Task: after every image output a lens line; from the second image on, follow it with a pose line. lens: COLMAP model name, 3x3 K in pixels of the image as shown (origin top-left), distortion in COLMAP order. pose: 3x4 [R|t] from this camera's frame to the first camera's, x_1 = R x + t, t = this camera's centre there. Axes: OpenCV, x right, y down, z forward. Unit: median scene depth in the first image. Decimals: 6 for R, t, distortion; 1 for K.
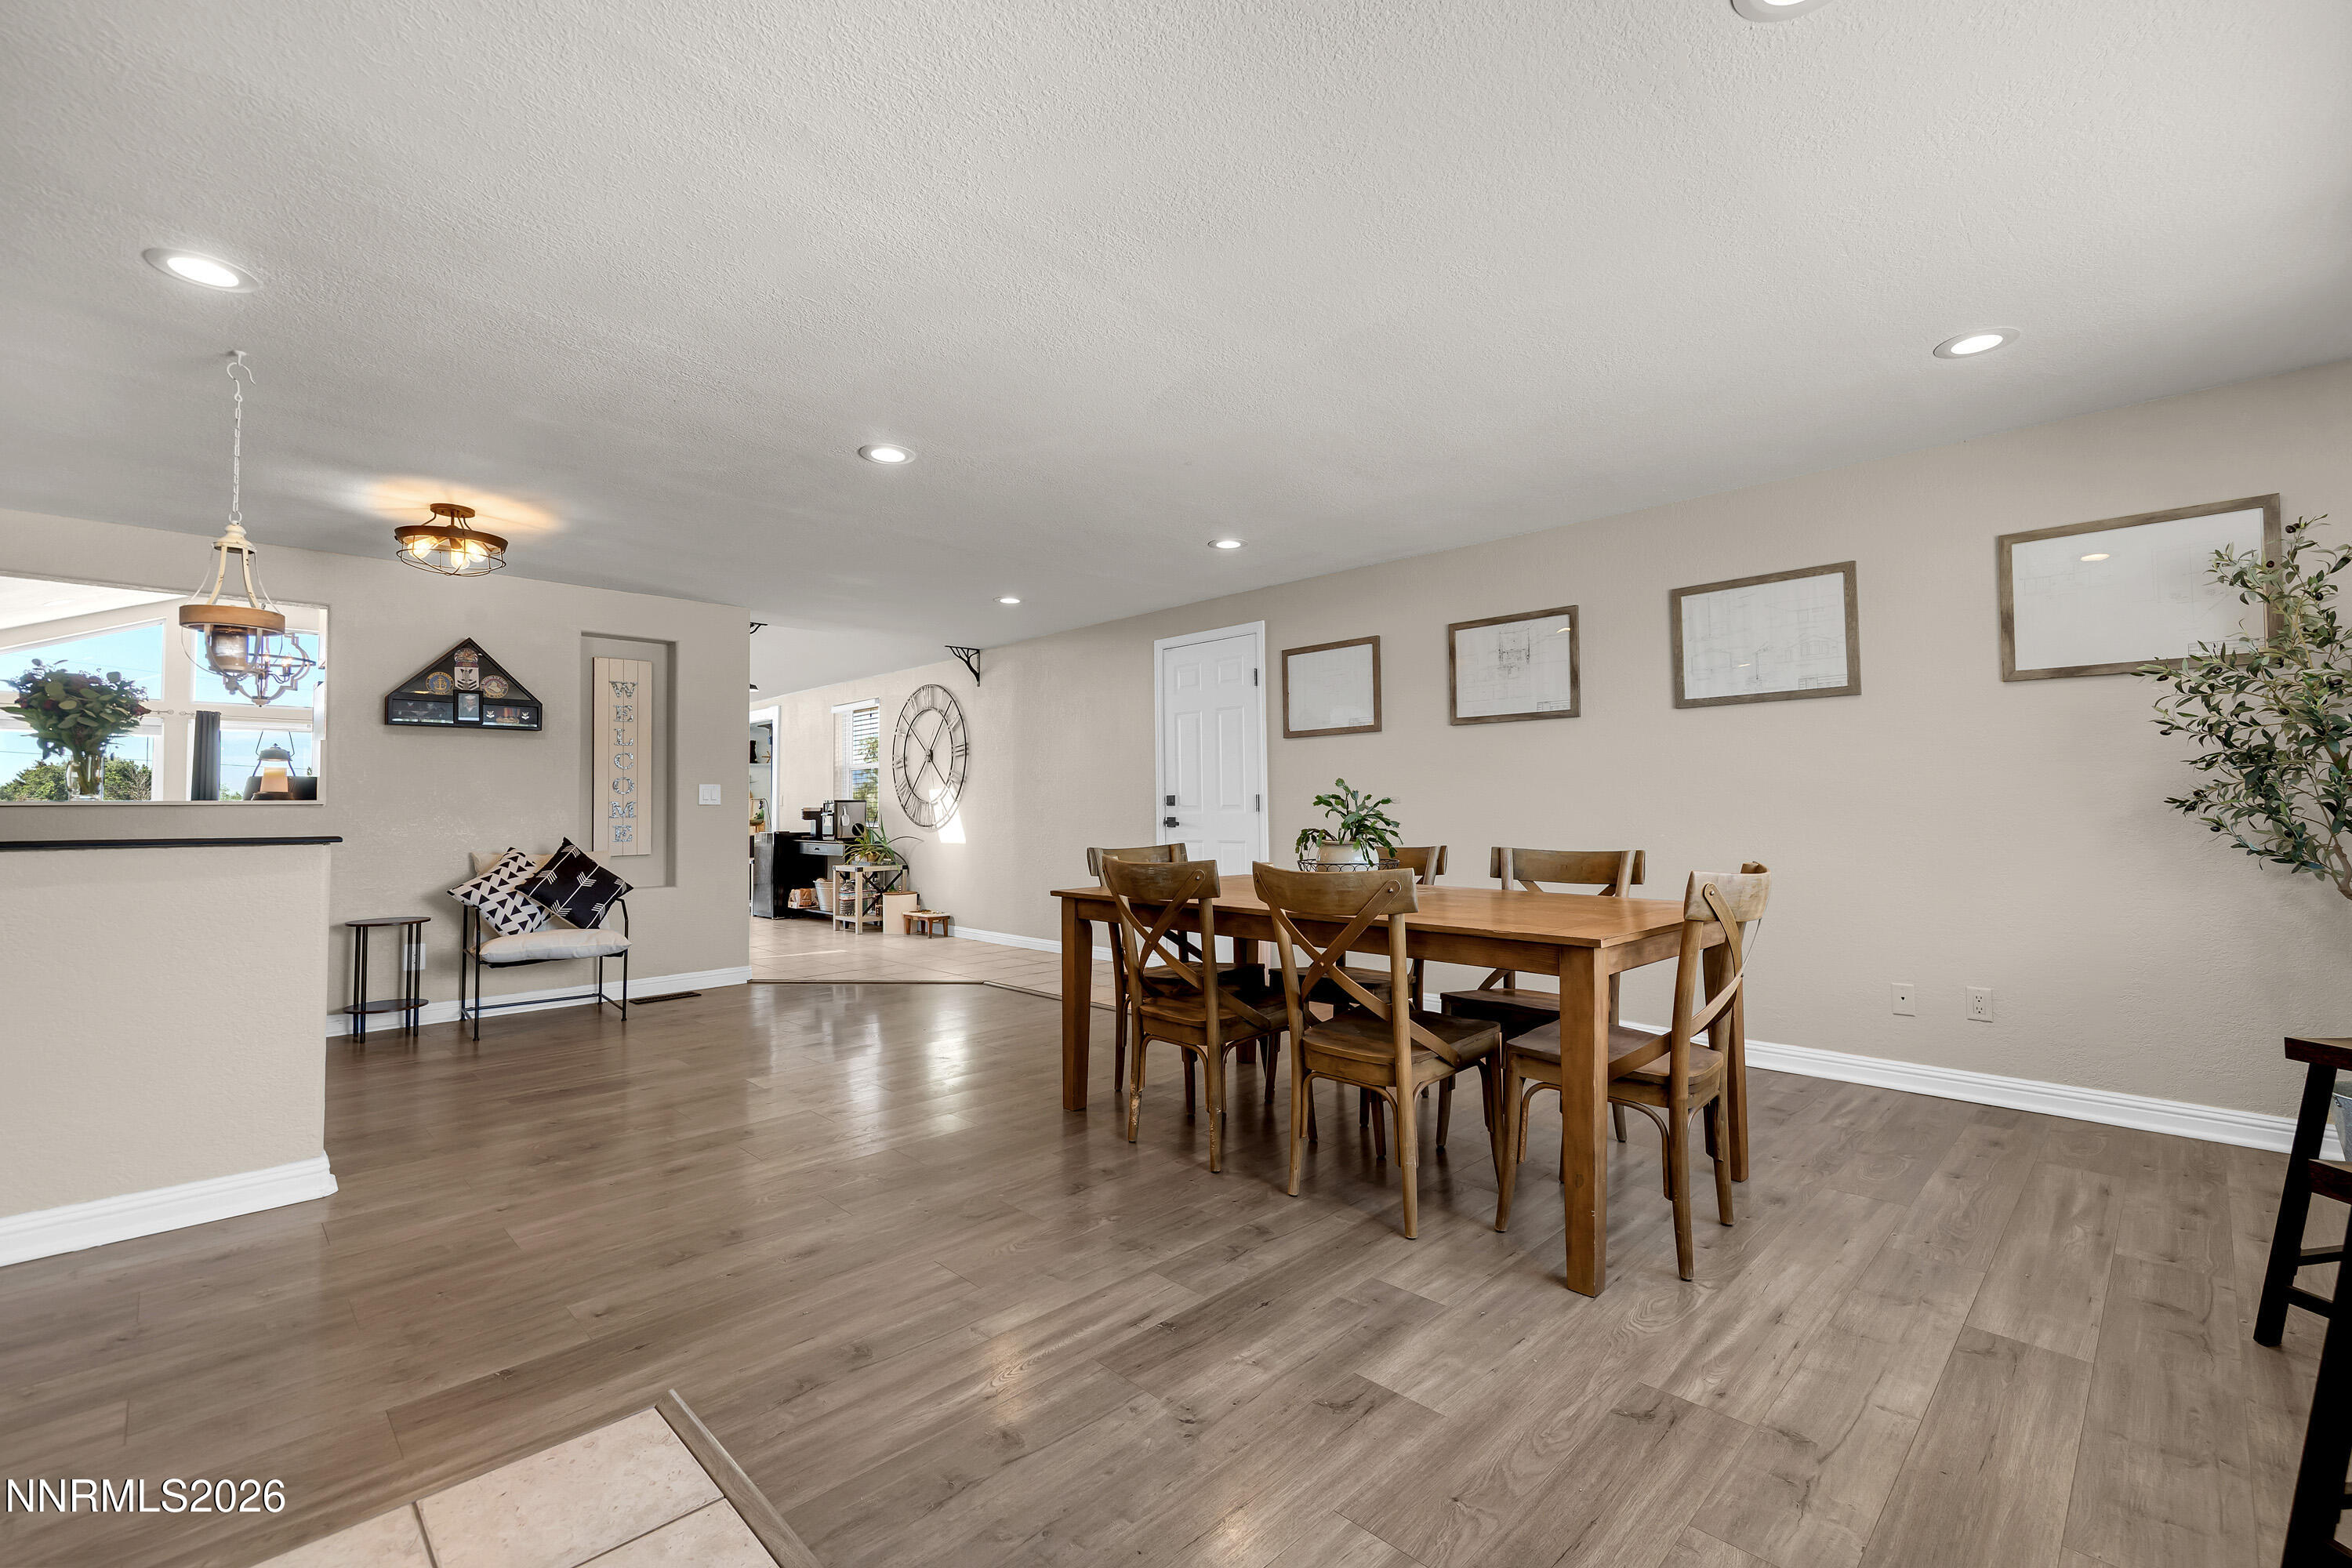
lens RADIAL K [[955.8, 0, 1176.0], [0, 955.8, 784.0], [0, 0, 1]] dist [0.000167, -0.000041]
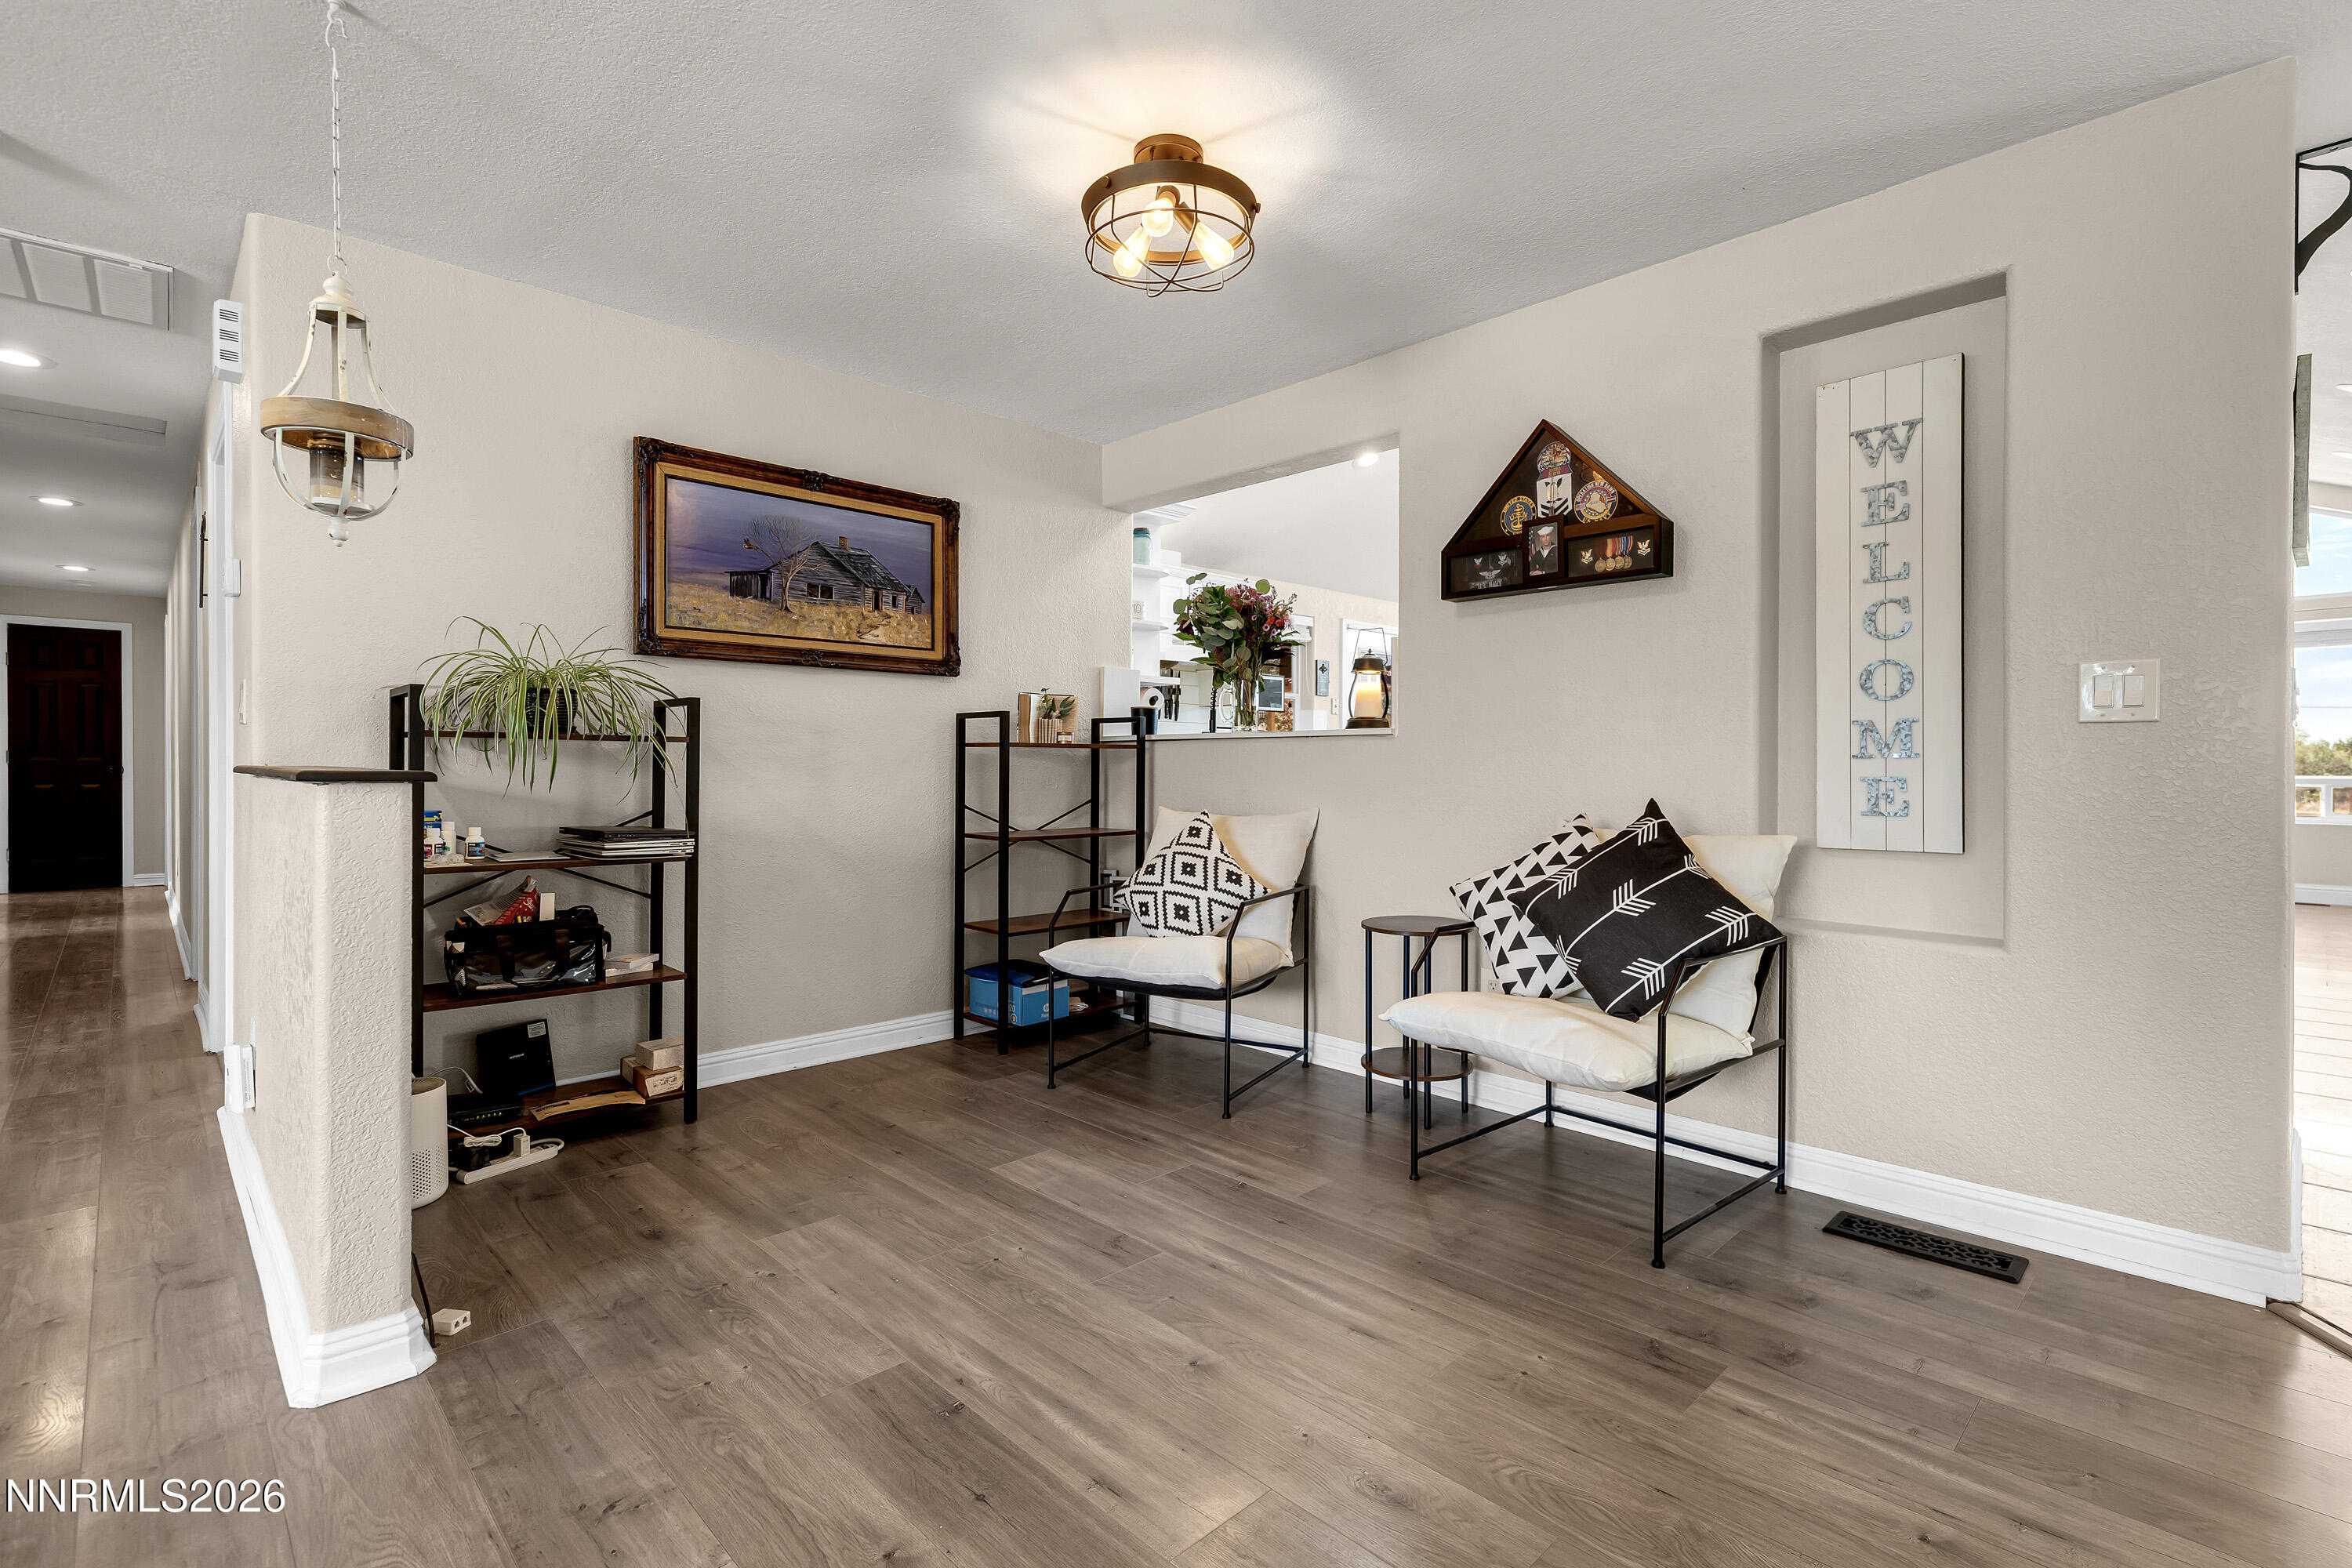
lens RADIAL K [[1122.5, 0, 1201.2], [0, 1122.5, 775.3], [0, 0, 1]] dist [0.004623, 0.000258]
pose [[0.002165, 0.012404, -0.999921, -0.109922], [0.021134, 0.999699, 0.012447, 0.033822], [0.999774, -0.021160, 0.001902, 0.792319]]
